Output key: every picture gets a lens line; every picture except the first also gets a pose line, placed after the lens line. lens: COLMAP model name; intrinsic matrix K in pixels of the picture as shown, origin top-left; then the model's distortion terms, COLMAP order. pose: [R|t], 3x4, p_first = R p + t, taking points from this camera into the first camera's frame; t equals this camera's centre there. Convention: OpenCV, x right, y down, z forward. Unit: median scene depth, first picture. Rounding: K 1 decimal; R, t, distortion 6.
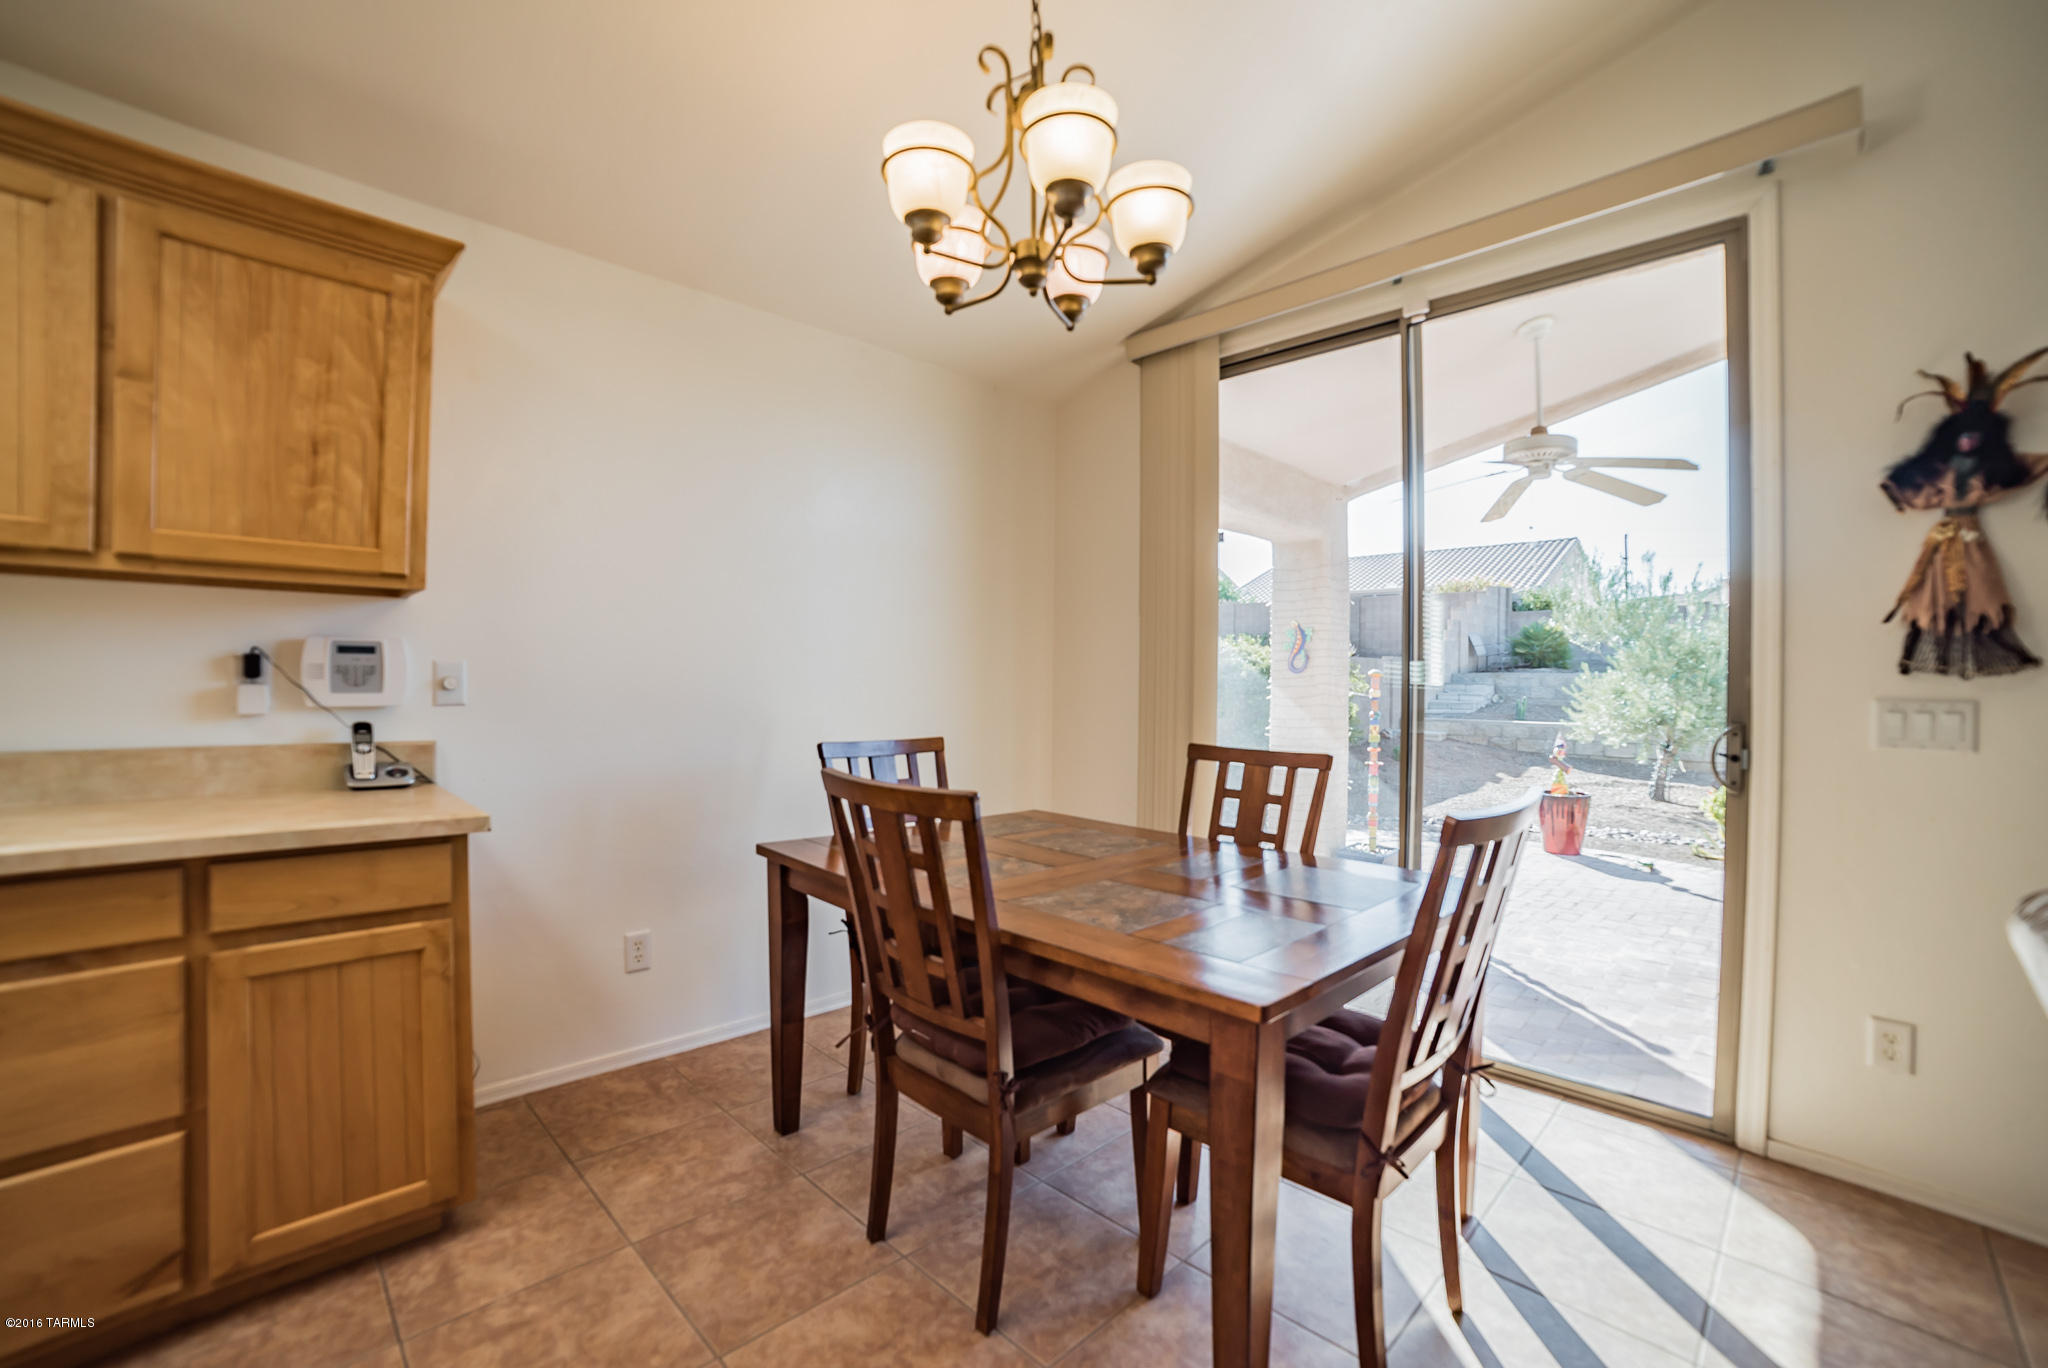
lens RADIAL K [[860.0, 0, 1025.1], [0, 860.0, 688.6], [0, 0, 1]] dist [-0.096968, 0.032005]
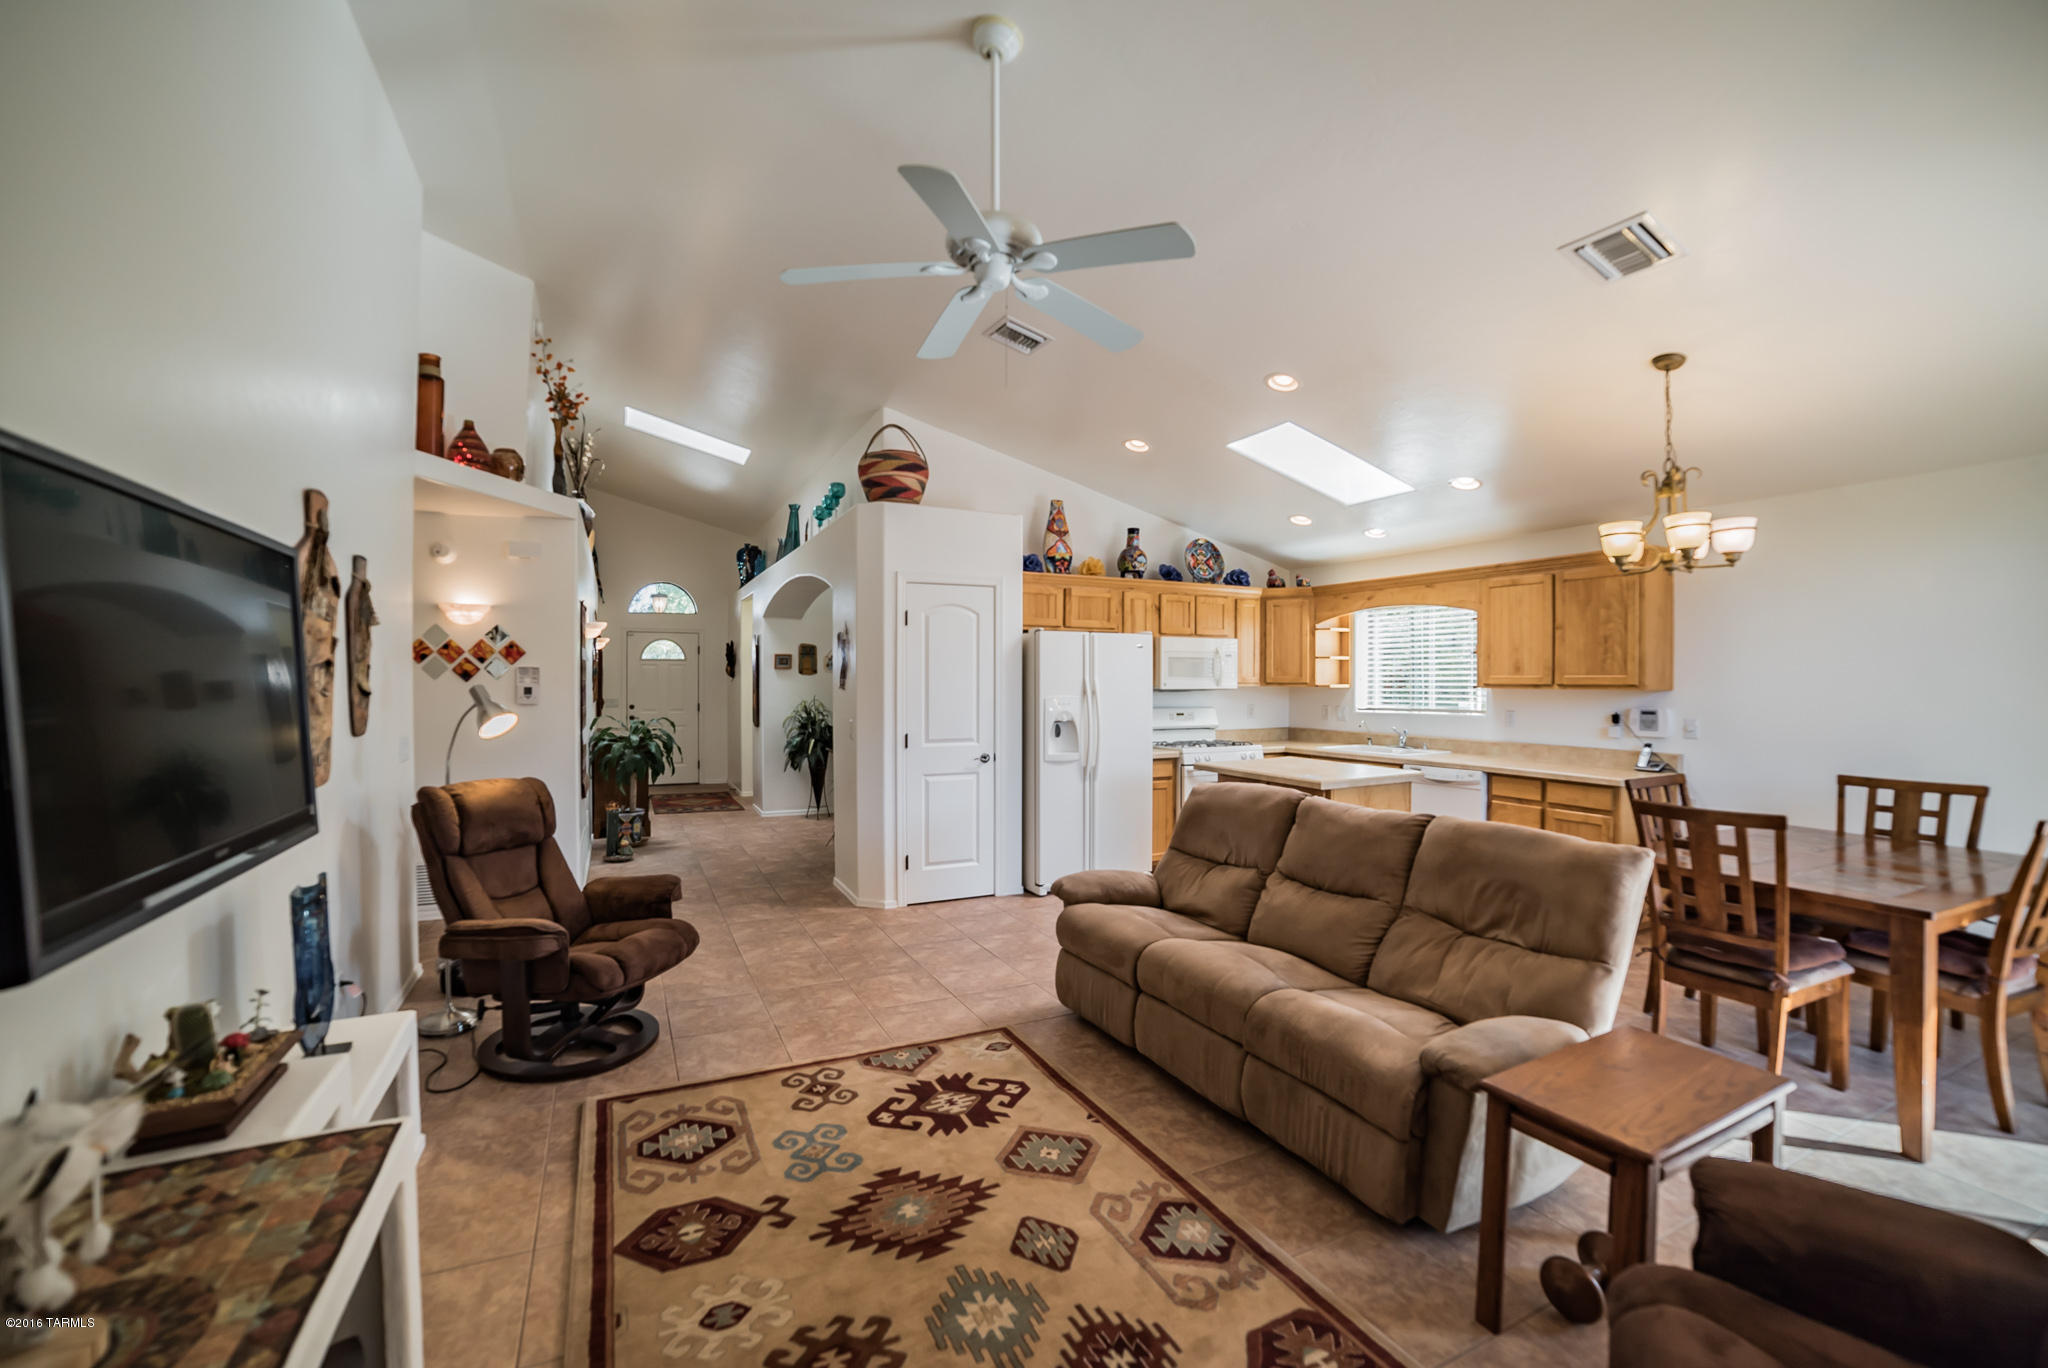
lens RADIAL K [[819.0, 0, 1073.8], [0, 819.0, 688.5], [0, 0, 1]] dist [-0.037148, 0.000038]
pose [[-0.267911, -0.005427, -0.963428, 2.185346], [-0.012467, 0.999920, -0.002166, -0.106372], [0.963363, 0.011431, -0.267957, 0.003368]]
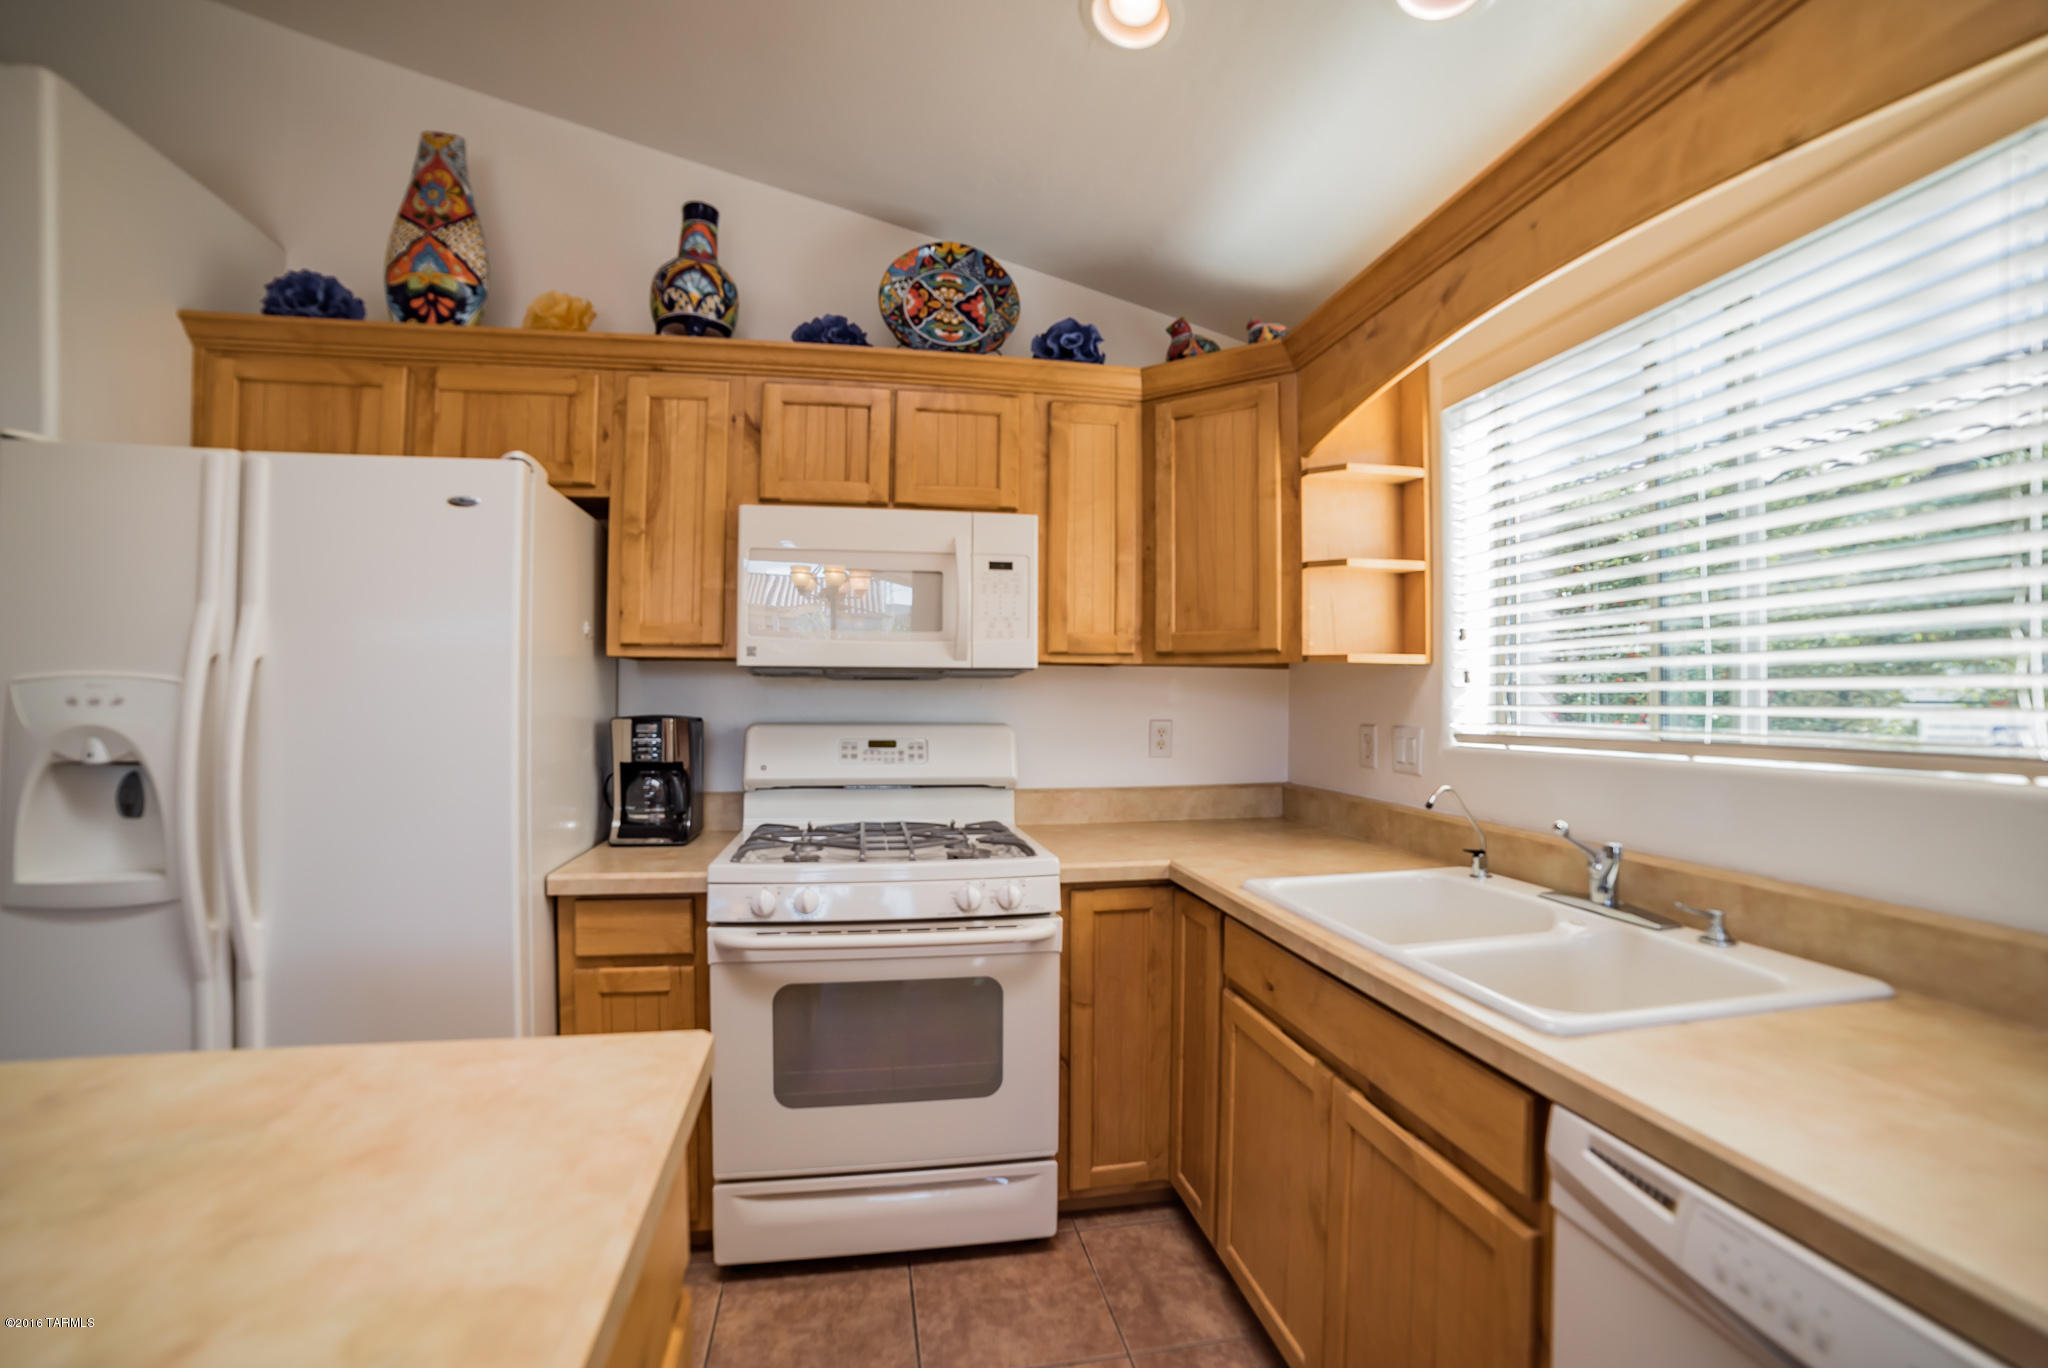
lens RADIAL K [[863.9, 0, 992.4], [0, 863.9, 686.5], [0, 0, 1]] dist [-0.106958, 0.039652]
pose [[-0.559983, -0.024235, -0.828150, -0.607072], [-0.018836, 0.999686, -0.016518, -0.072703], [0.828290, 0.006350, -0.560263, 0.388305]]
